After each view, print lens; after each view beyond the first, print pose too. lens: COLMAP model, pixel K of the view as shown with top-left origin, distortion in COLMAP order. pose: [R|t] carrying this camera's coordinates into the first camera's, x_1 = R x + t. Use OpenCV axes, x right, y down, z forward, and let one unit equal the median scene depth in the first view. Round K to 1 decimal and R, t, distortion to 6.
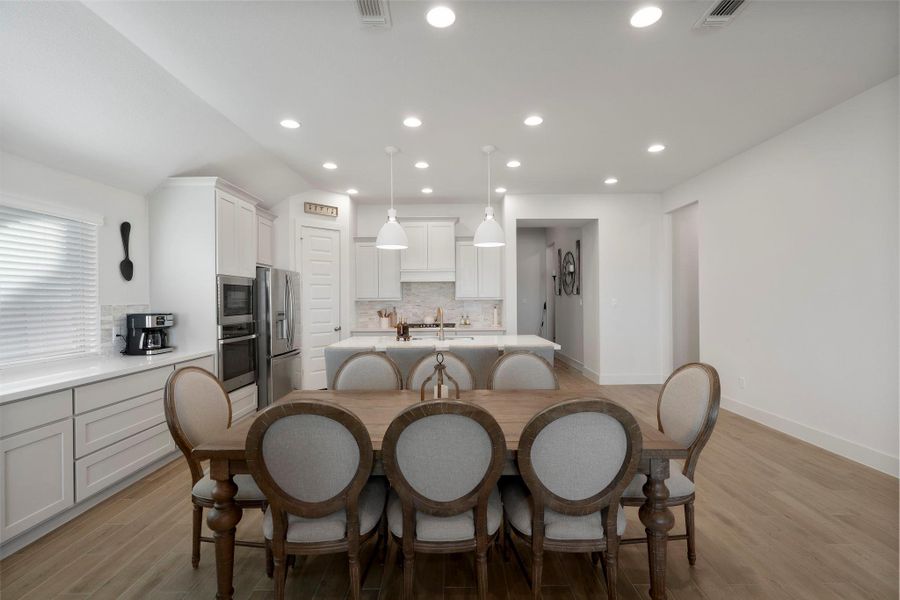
lens RADIAL K [[402.5, 0, 447.0], [0, 402.5, 300.0], [0, 0, 1]] dist [-0.008255, 0.004515]
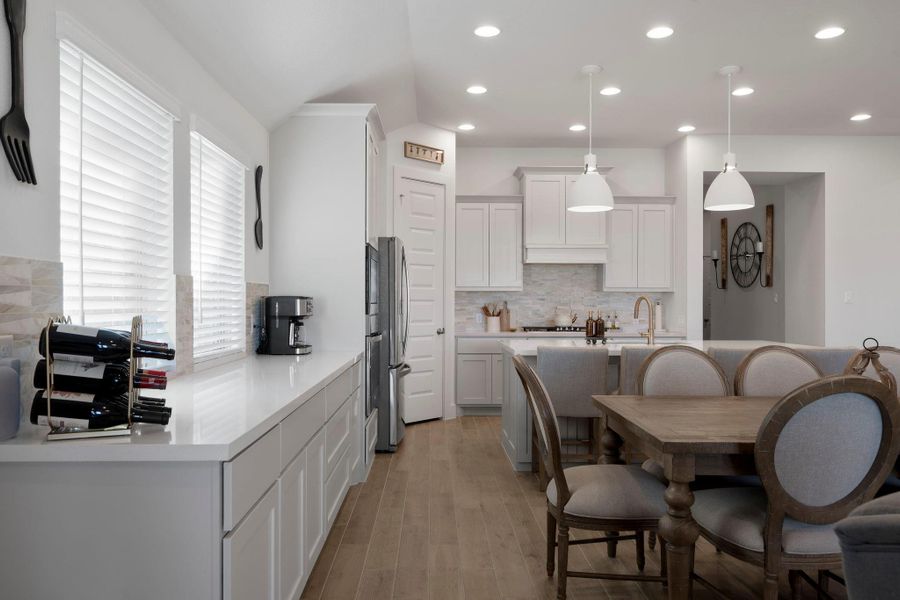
lens RADIAL K [[651.1, 0, 431.0], [0, 651.1, 298.6], [0, 0, 1]] dist [-0.017832, 0.004943]
pose [[0.999894, 0.011708, 0.008617, -0.404494], [-0.011648, 0.999907, -0.007044, 0.034049], [-0.008698, 0.006942, 0.999938, -0.114666]]
